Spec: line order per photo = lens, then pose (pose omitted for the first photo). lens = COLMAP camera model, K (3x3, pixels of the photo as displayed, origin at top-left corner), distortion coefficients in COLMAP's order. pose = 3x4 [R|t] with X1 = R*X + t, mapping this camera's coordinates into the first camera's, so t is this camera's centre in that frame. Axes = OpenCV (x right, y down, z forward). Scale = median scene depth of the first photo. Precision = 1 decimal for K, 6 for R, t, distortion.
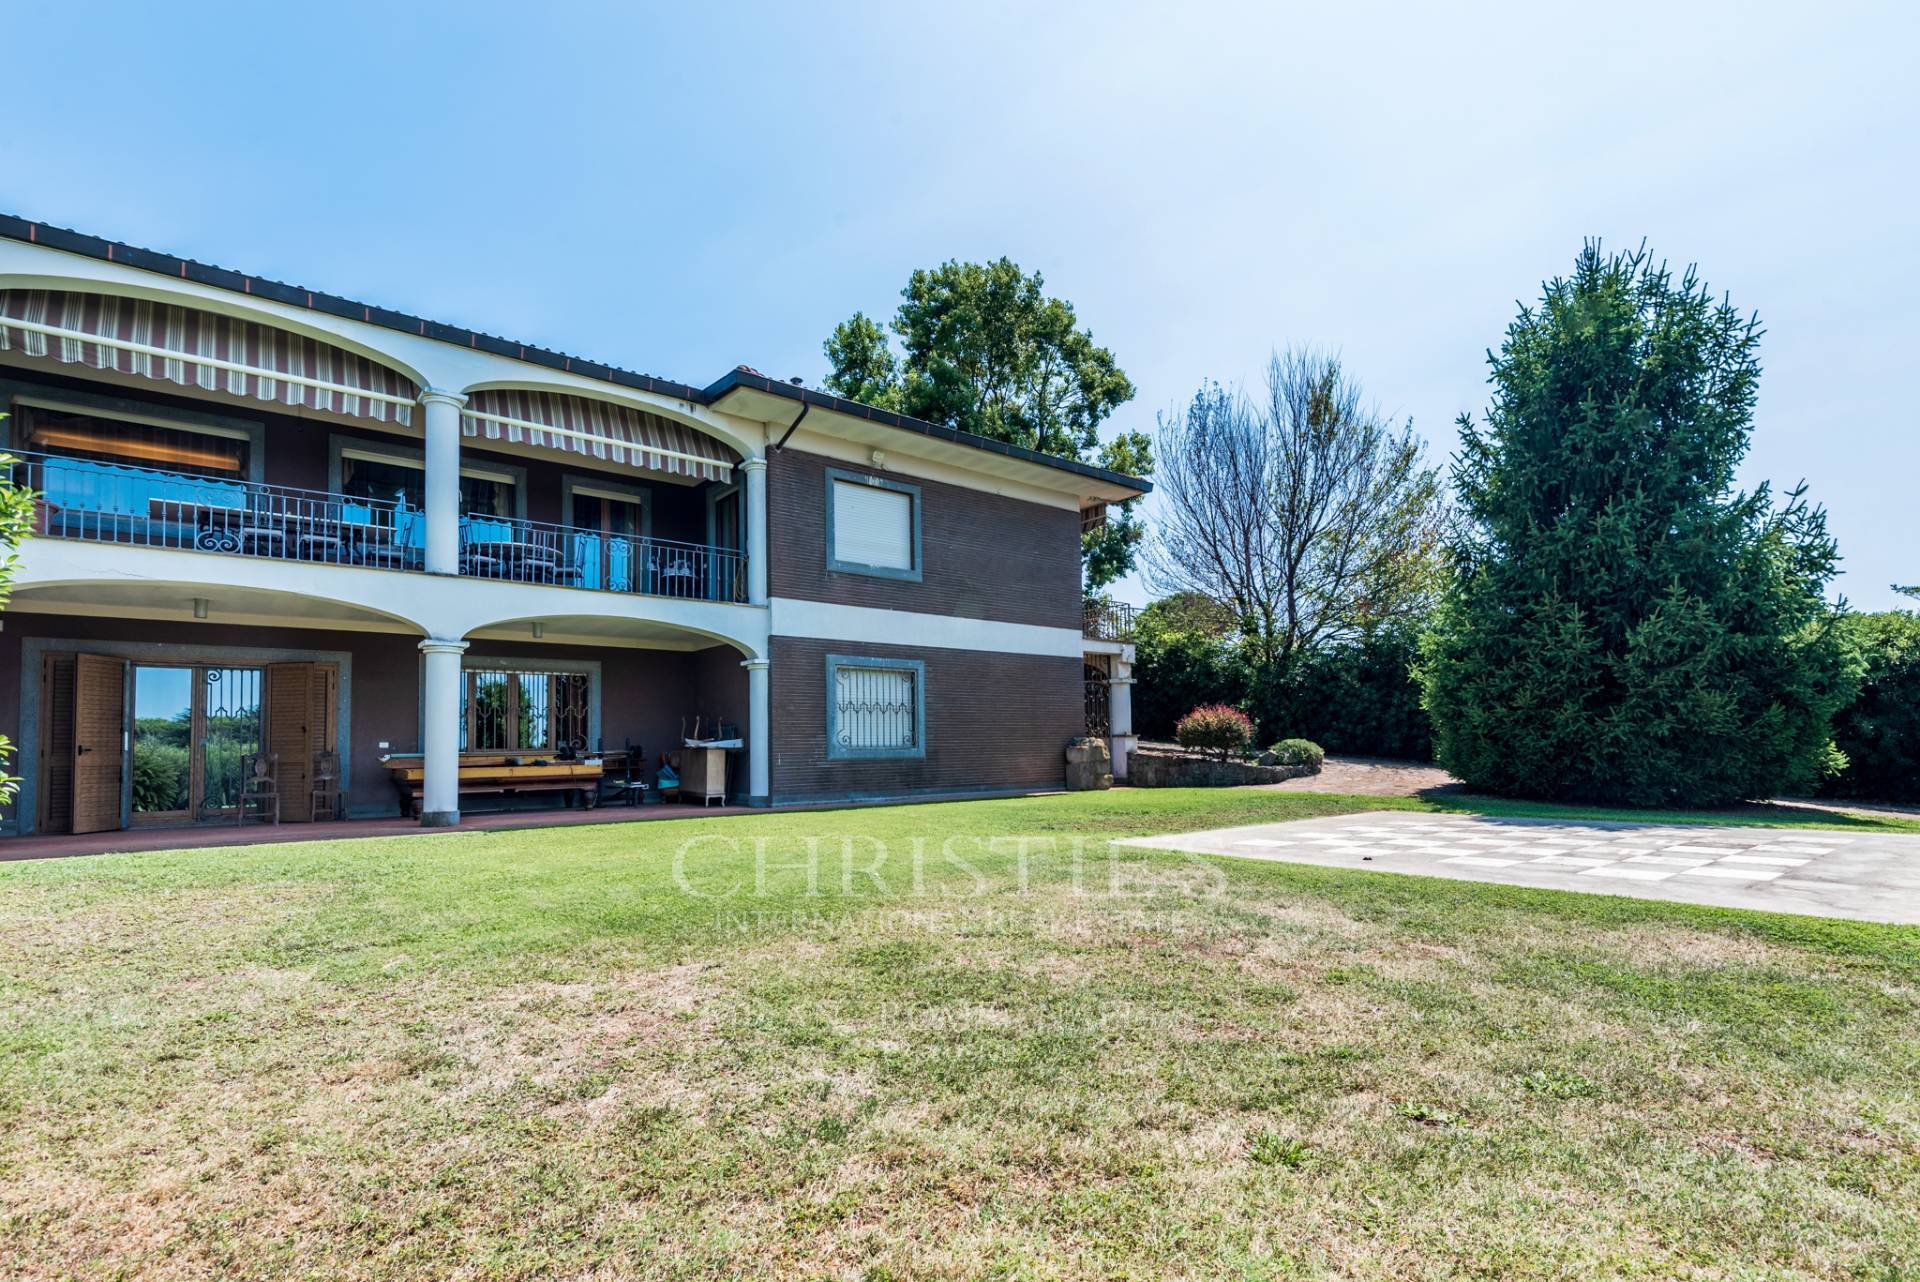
lens RADIAL K [[883.6, 0, 958.4], [0, 883.6, 727.5], [0, 0, 1]] dist [-0.003999, -0.000836]
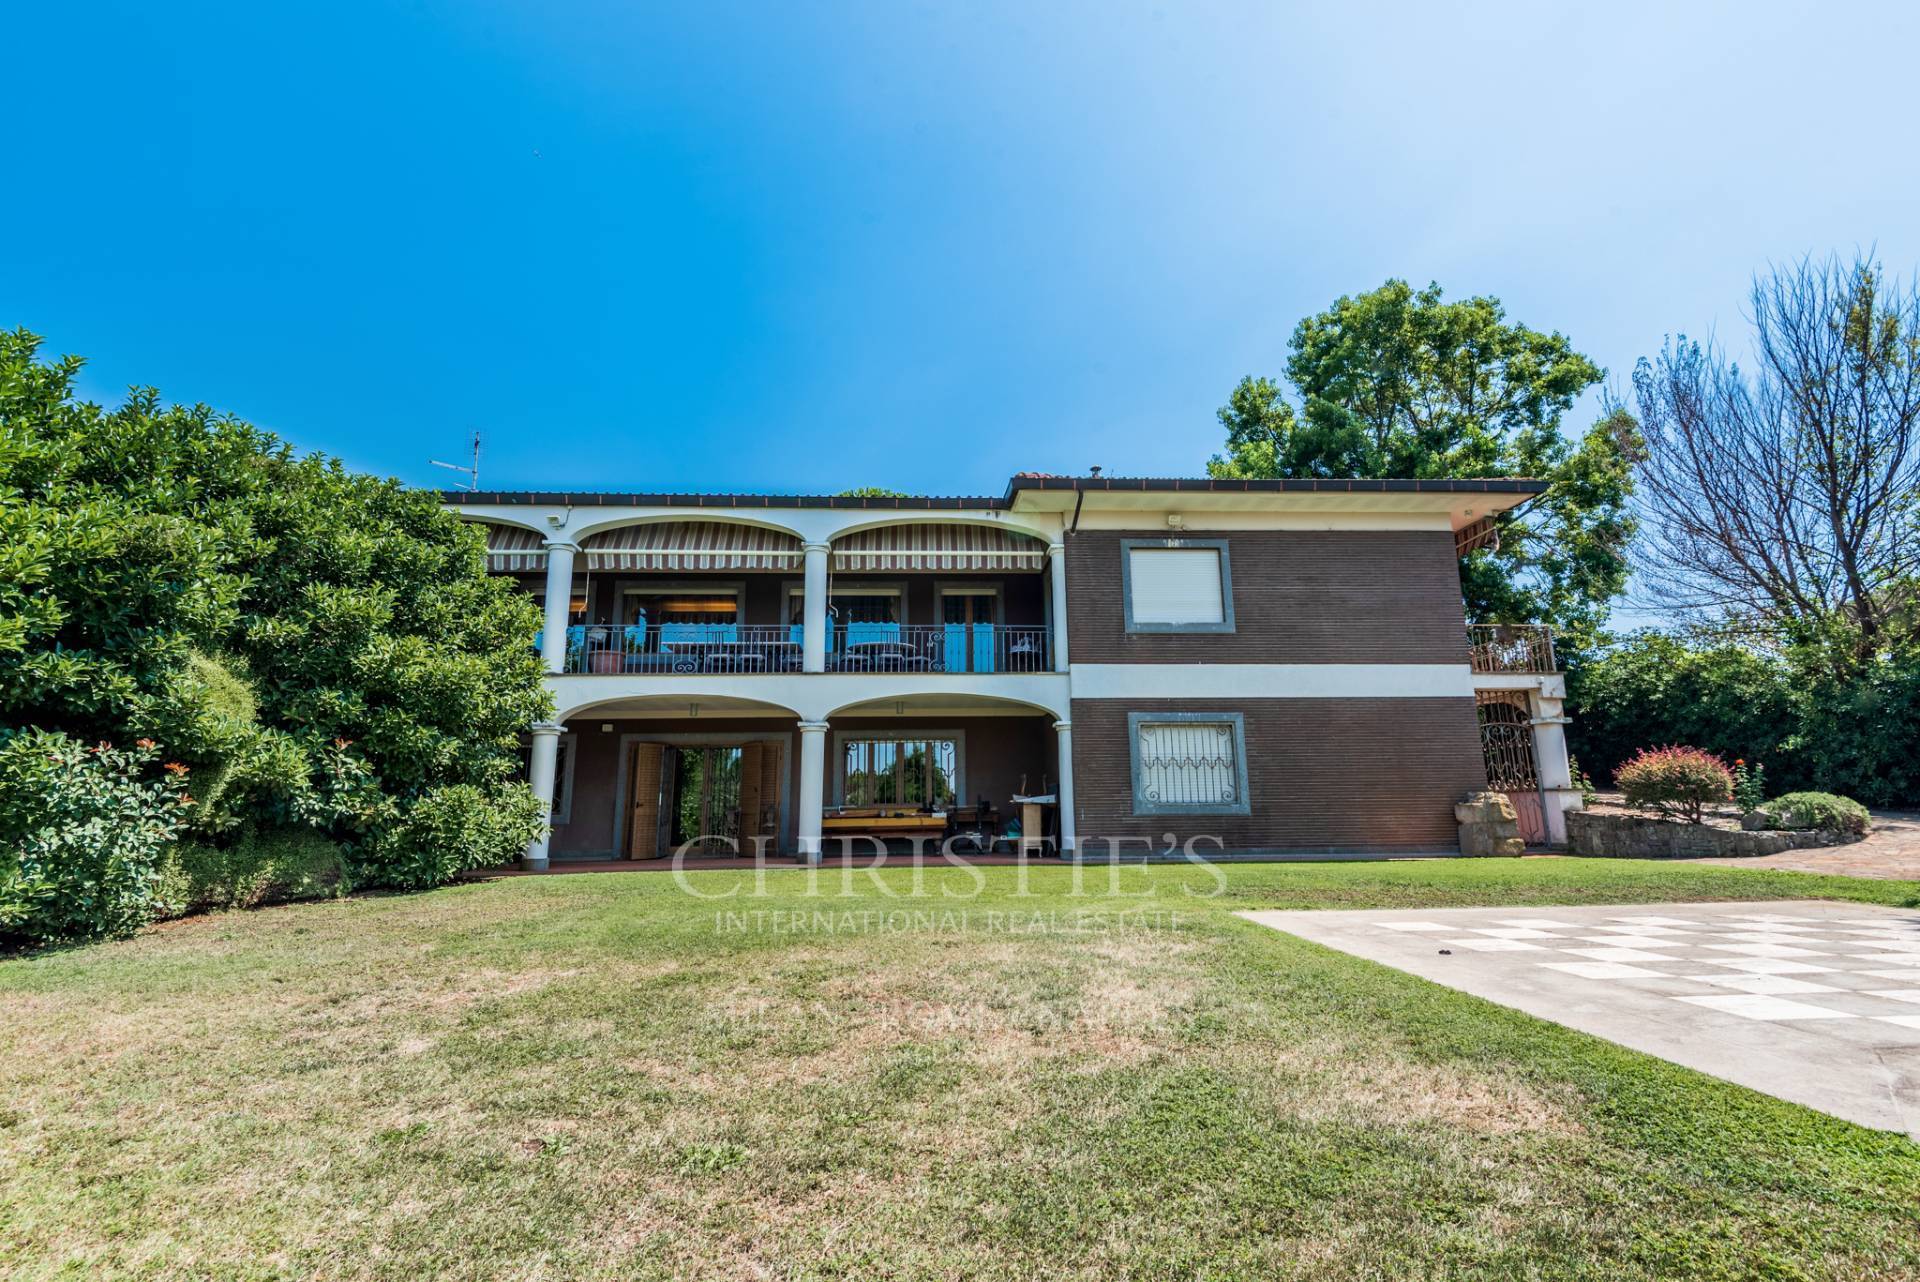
lens RADIAL K [[869.3, 0, 960.0], [0, 869.3, 641.0], [0, 0, 1]] dist [0.004797, -0.000856]
pose [[0.806045, -0.108355, -0.581851, 0.281903], [0.011175, 0.985710, -0.168083, 0.004136], [0.591748, 0.128980, 0.795737, 0.049068]]
